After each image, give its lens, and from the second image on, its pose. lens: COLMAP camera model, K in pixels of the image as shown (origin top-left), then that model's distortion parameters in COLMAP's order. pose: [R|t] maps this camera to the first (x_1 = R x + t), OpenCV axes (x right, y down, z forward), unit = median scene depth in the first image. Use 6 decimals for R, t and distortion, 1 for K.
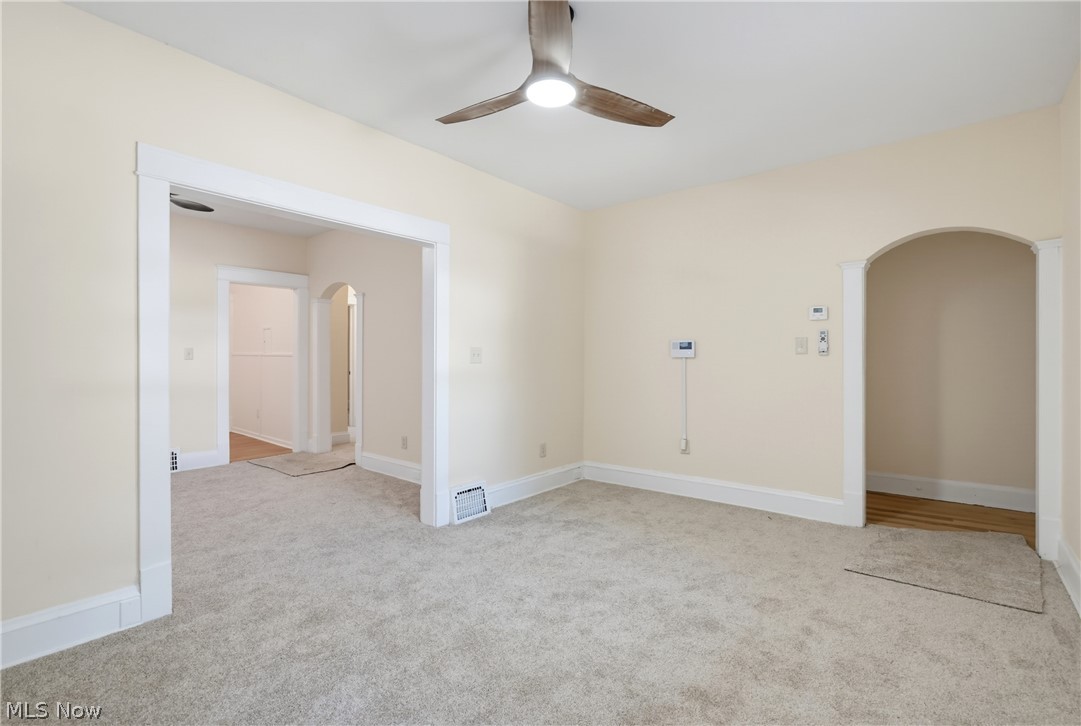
lens RADIAL K [[494.7, 0, 541.1], [0, 494.7, 358.0], [0, 0, 1]] dist [-0.010528, 0.003604]
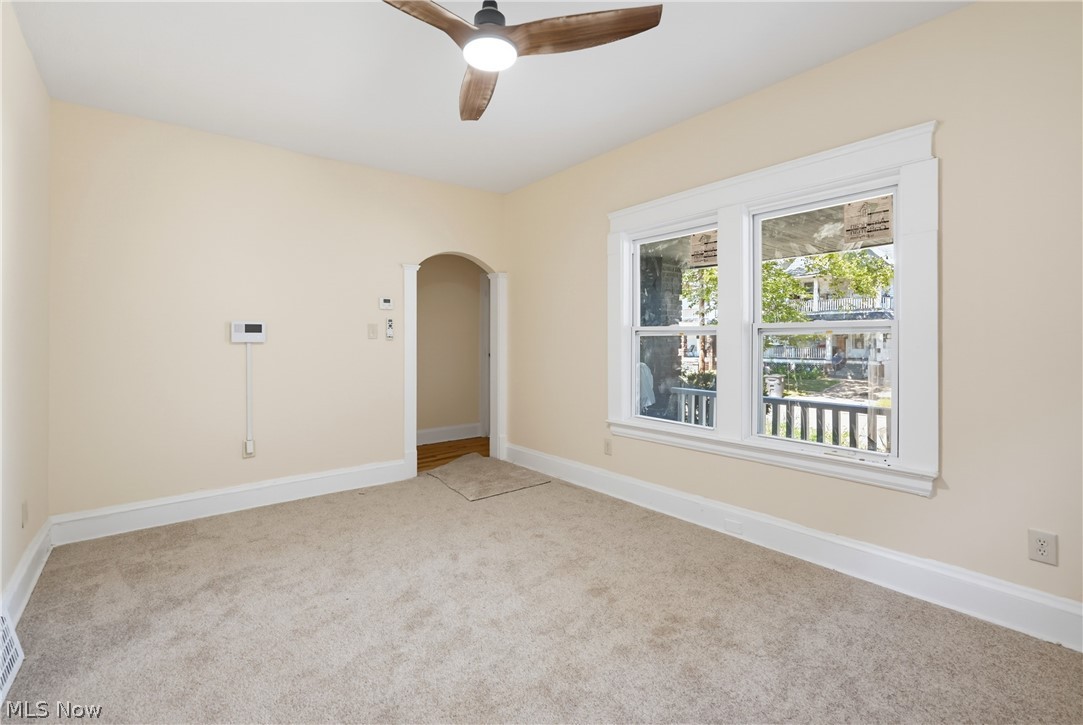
lens RADIAL K [[495.7, 0, 535.8], [0, 495.7, 345.5], [0, 0, 1]] dist [-0.010528, 0.003604]
pose [[0.222740, -0.013378, 0.974786, -0.493012], [0.005578, 0.999907, 0.012448, -0.005017], [-0.974862, 0.002665, 0.222794, 0.407301]]
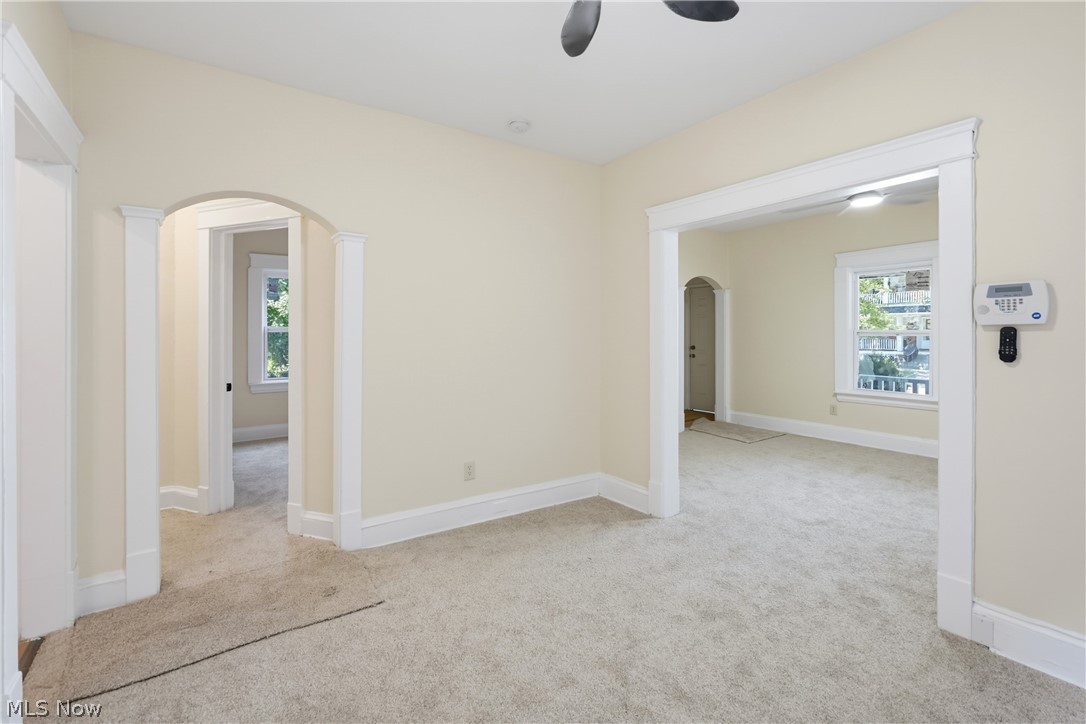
lens RADIAL K [[497.0, 0, 534.7], [0, 497.0, 338.3], [0, 0, 1]] dist [-0.010528, 0.003604]
pose [[0.289578, -0.018030, 0.956984, -1.104041], [0.007254, 0.999835, 0.016642, -0.030913], [-0.957127, 0.002123, 0.289662, 0.862217]]
